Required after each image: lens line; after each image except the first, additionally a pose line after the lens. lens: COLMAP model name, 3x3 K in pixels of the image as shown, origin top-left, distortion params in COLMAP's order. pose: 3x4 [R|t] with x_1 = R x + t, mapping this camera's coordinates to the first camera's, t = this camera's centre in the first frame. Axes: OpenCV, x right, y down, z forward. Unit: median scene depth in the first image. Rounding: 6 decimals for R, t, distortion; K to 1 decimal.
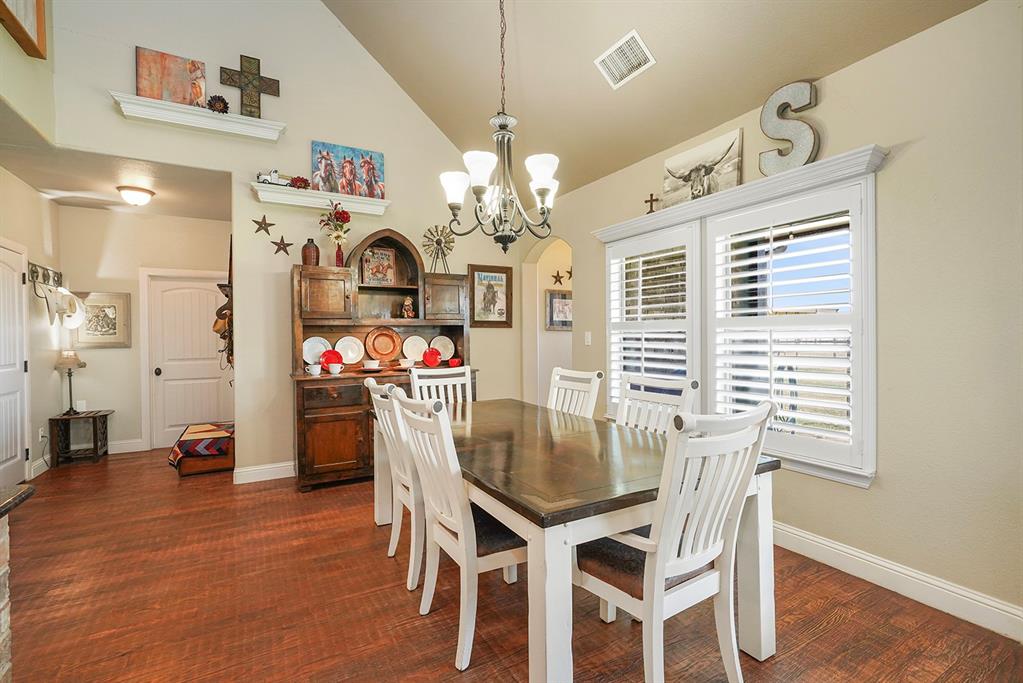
lens RADIAL K [[468.7, 0, 518.2], [0, 468.7, 333.3], [0, 0, 1]] dist [0.007693, -0.000522]
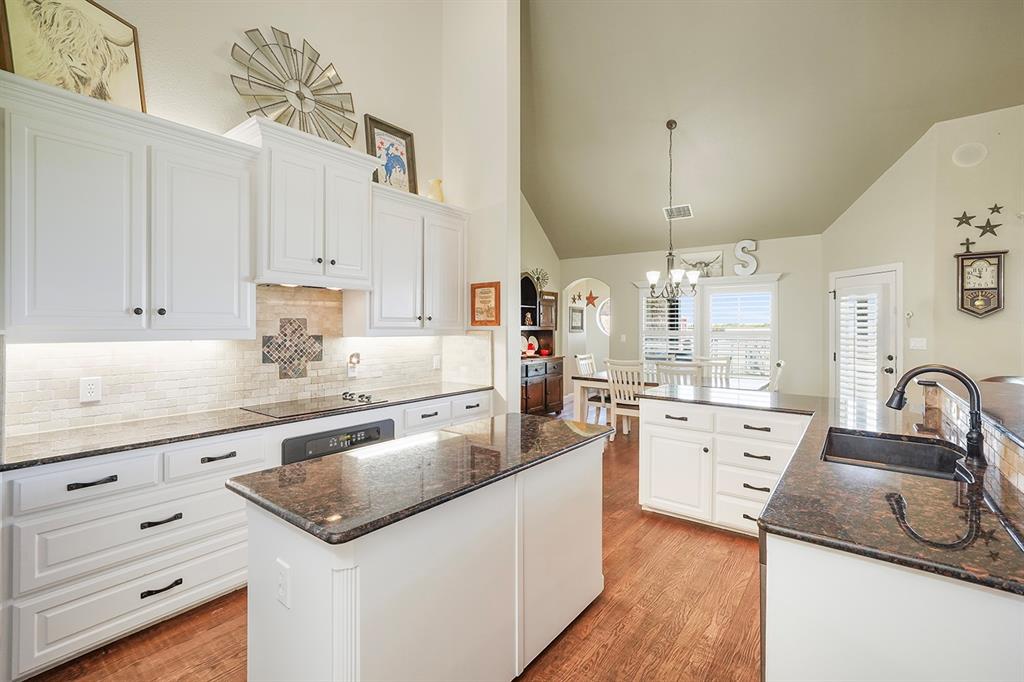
lens RADIAL K [[469.1, 0, 509.9], [0, 469.1, 323.2], [0, 0, 1]] dist [0.007693, -0.000522]
pose [[0.913422, 0.015465, 0.406720, -1.020694], [-0.012138, 0.999868, -0.010759, -0.021871], [-0.406833, 0.004891, 0.913489, -0.505405]]
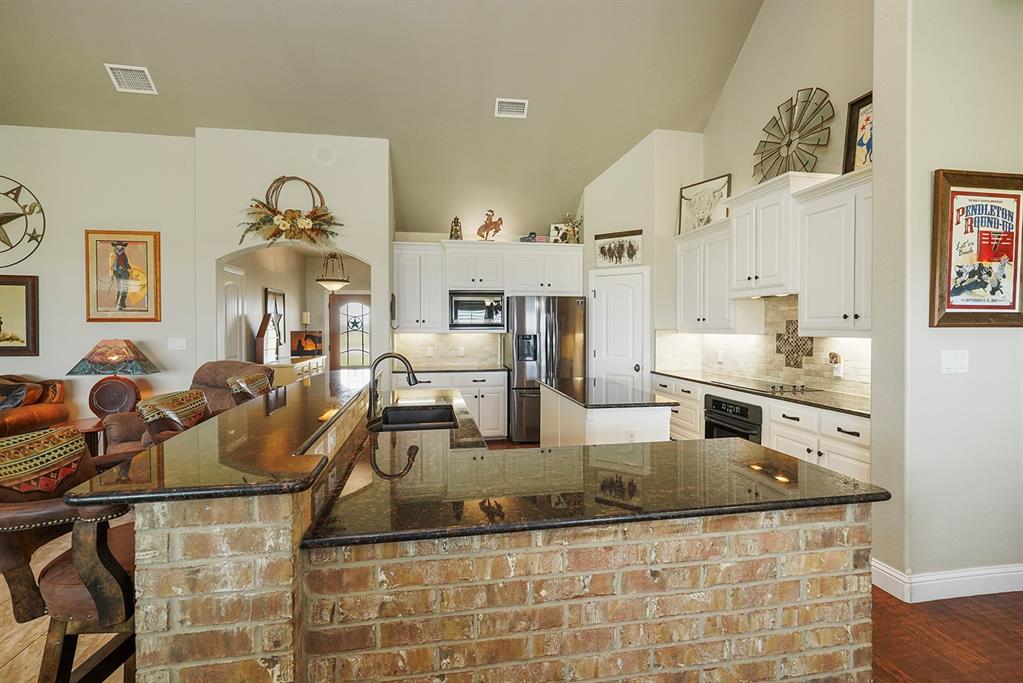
lens RADIAL K [[468.7, 0, 507.5], [0, 468.7, 335.3], [0, 0, 1]] dist [0.007693, -0.000522]
pose [[-0.330971, 0.027905, -0.943228, 0.138511], [0.004497, 0.999598, 0.027995, -0.033036], [0.943630, 0.005023, -0.330963, 0.137248]]
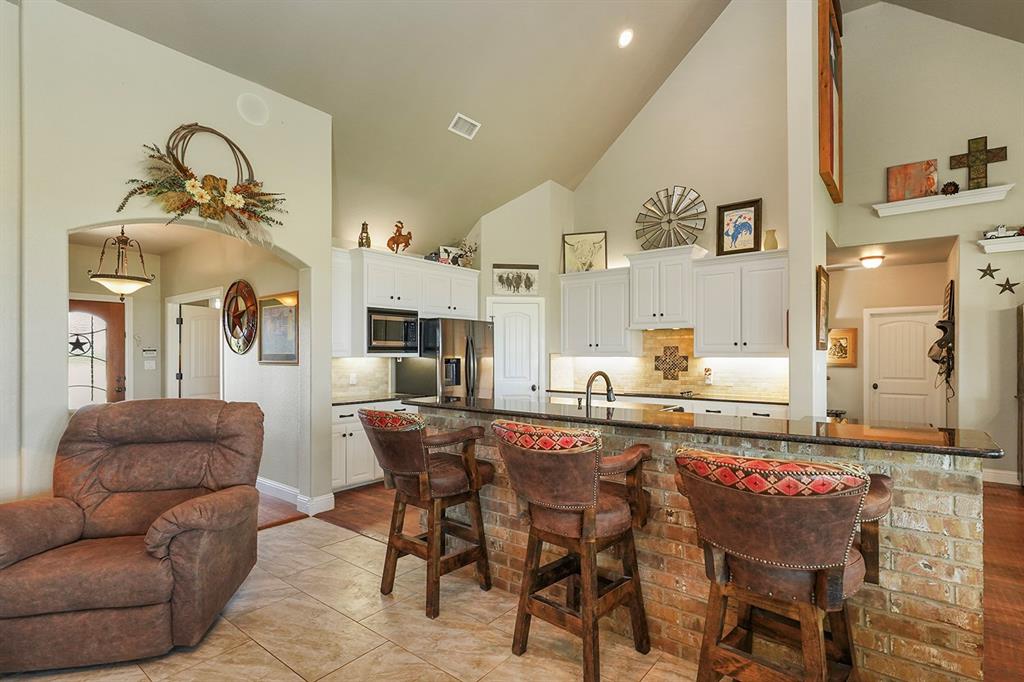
lens RADIAL K [[491.1, 0, 519.0], [0, 491.1, 353.3], [0, 0, 1]] dist [0.009446, -0.000752]
pose [[0.380948, 0.009053, -0.924552, 0.184831], [-0.005501, 0.999957, 0.007525, -0.021689], [0.924580, 0.002220, 0.380981, -0.619078]]
